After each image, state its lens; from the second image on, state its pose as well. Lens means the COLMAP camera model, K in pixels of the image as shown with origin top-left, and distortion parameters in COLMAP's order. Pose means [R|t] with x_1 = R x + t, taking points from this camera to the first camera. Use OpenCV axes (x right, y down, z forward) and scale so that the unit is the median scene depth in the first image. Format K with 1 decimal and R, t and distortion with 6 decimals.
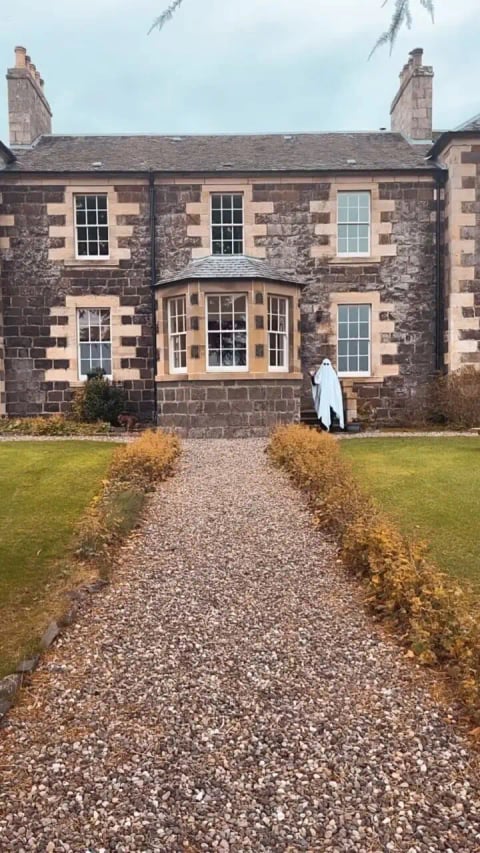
lens RADIAL K [[671.0, 0, 240.0], [0, 671.0, 426.5], [0, 0, 1]] dist [0.006017, -0.000893]
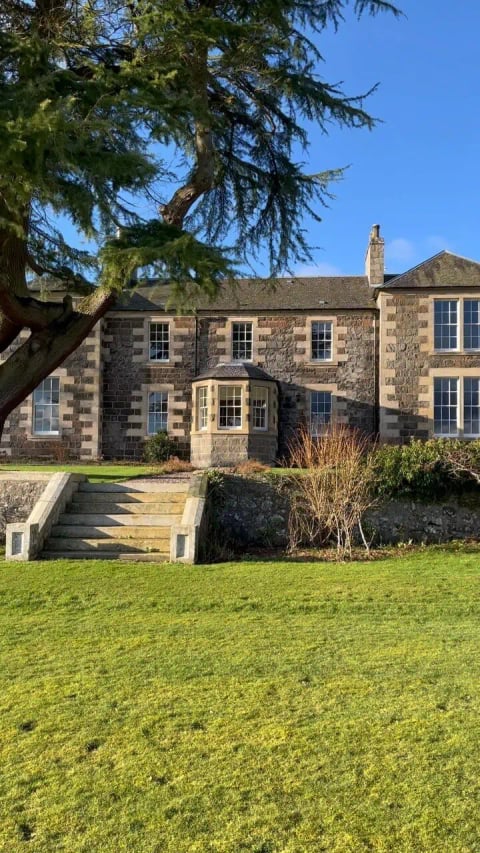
lens RADIAL K [[671.0, 0, 240.0], [0, 671.0, 426.5], [0, 0, 1]] dist [0.006017, -0.000893]
pose [[0.994946, 0.018456, -0.098697, 0.139097], [-0.029547, 0.993256, -0.112116, 0.082625], [0.095962, 0.114466, 0.988781, -0.567953]]
